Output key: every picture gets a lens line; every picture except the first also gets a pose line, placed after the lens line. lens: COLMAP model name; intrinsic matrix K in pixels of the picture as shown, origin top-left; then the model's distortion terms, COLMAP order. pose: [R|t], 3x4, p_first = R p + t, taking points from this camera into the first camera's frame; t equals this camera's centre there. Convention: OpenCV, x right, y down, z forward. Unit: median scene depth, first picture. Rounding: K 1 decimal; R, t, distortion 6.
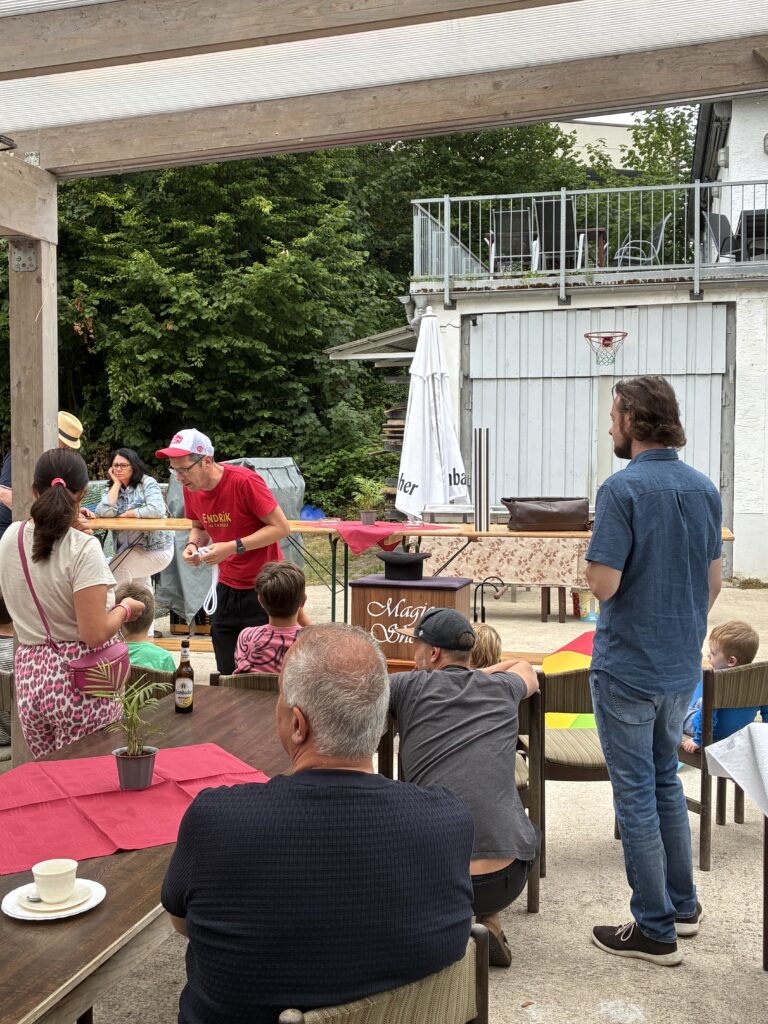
lens RADIAL K [[1182.6, 0, 383.4], [0, 1182.6, 515.2], [0, 0, 1]] dist [0.035095, 0.000000]
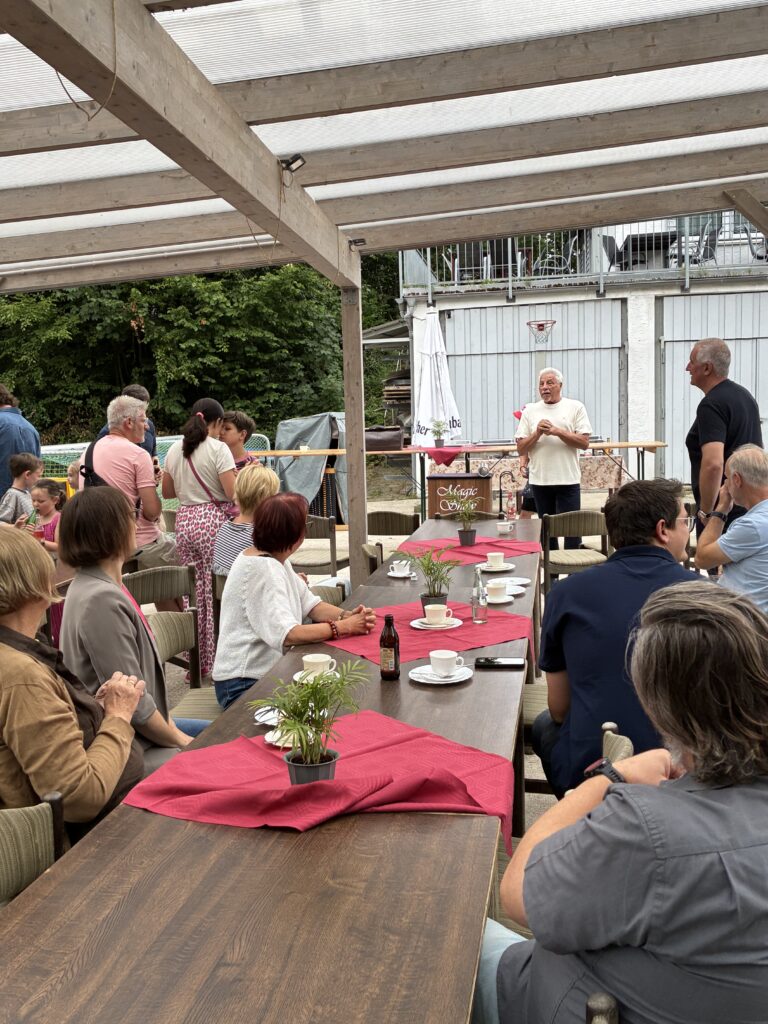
lens RADIAL K [[989.4, 0, 384.2], [0, 989.4, 509.1], [0, 0, 1]] dist [0.037946, 0.000000]
pose [[0.993771, -0.041667, 0.103363, -0.102275], [0.037689, 0.998483, 0.040138, 0.014972], [-0.104878, -0.035993, 0.993834, -0.145839]]
